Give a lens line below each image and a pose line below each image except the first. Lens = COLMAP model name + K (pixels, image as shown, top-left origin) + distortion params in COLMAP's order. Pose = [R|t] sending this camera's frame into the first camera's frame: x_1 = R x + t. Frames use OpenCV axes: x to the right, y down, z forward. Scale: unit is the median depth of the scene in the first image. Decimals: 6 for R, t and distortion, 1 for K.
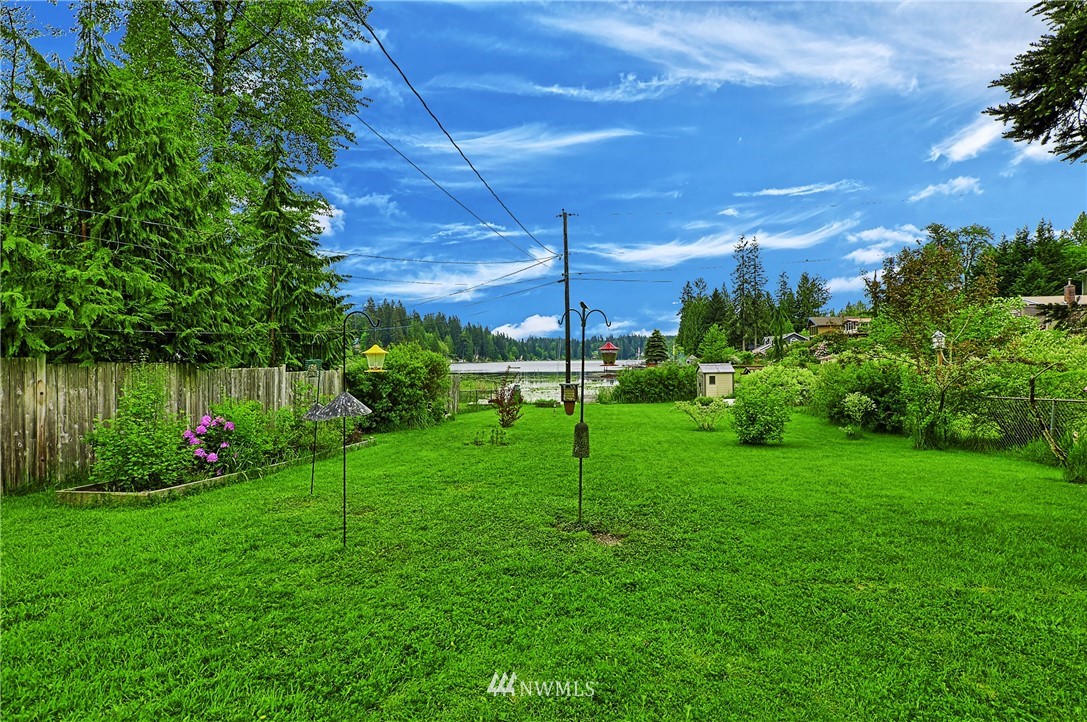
lens RADIAL K [[533.9, 0, 540.7], [0, 533.9, 357.7], [0, 0, 1]] dist [-0.005140, -0.000128]
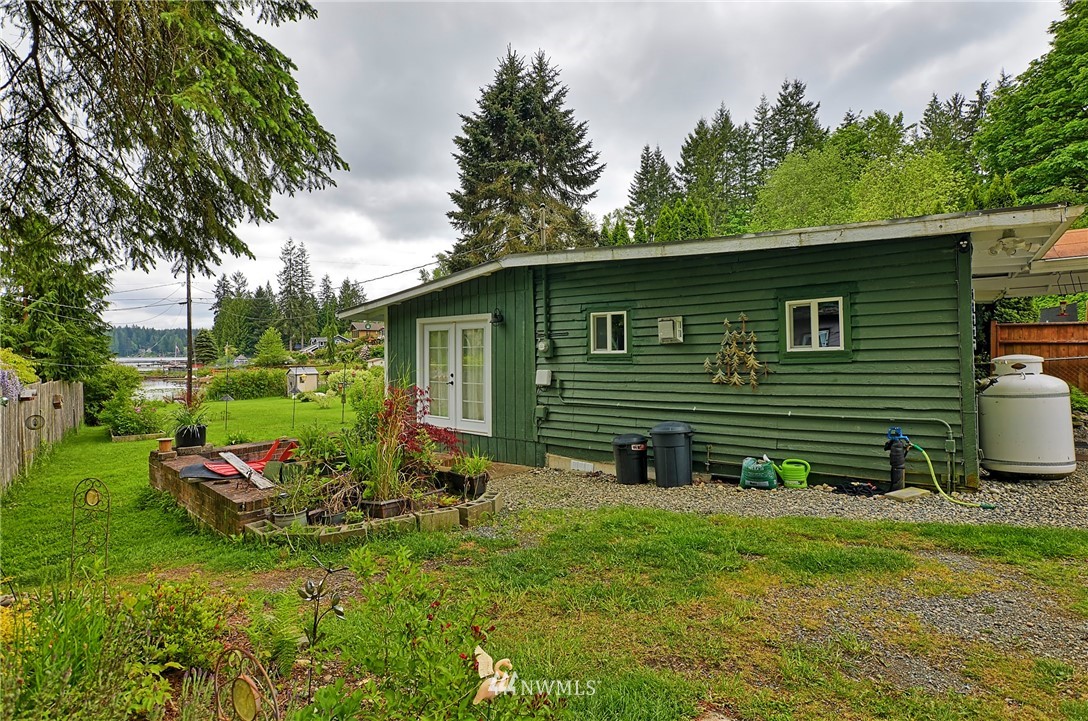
lens RADIAL K [[535.2, 0, 544.4], [0, 535.2, 365.9], [0, 0, 1]] dist [0.015443, 0.001593]
pose [[0.682013, -0.011366, 0.731252, -0.057986], [-0.002644, 0.999834, 0.018007, -0.003990], [-0.731336, -0.014214, 0.681870, -0.088396]]
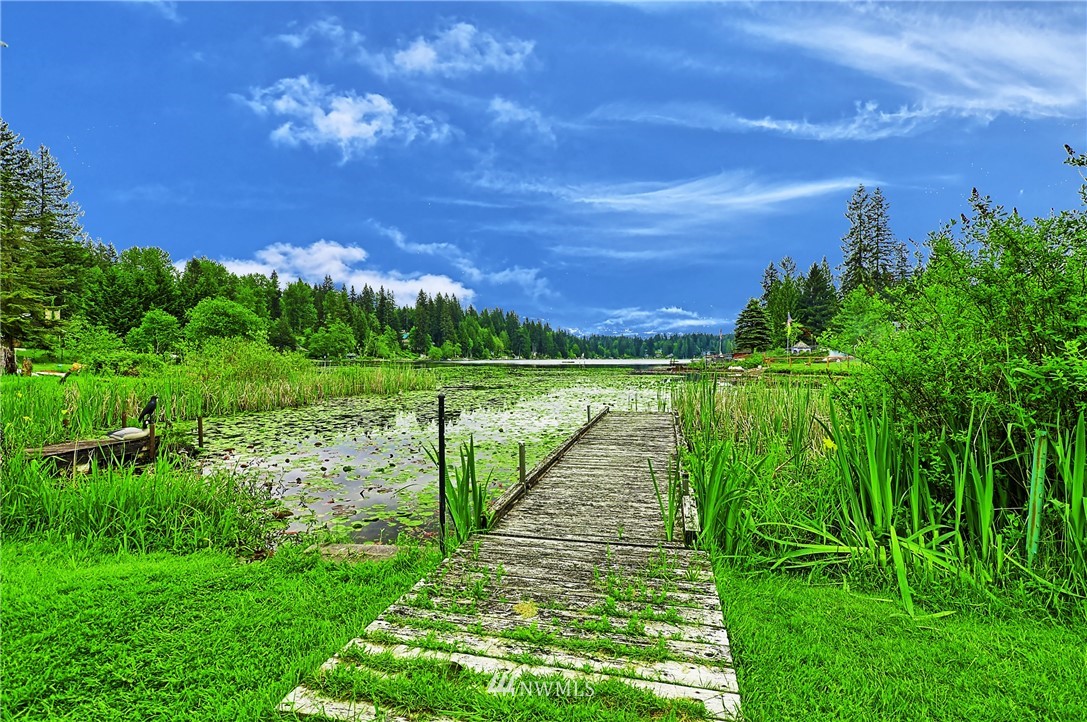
lens RADIAL K [[533.9, 0, 541.2], [0, 533.9, 361.2], [0, 0, 1]] dist [-0.005140, -0.000128]
pose [[0.993341, 0.007025, -0.114997, 0.023905], [-0.005889, 0.999930, 0.010216, 0.012590], [0.115061, -0.009471, 0.993313, 0.235964]]
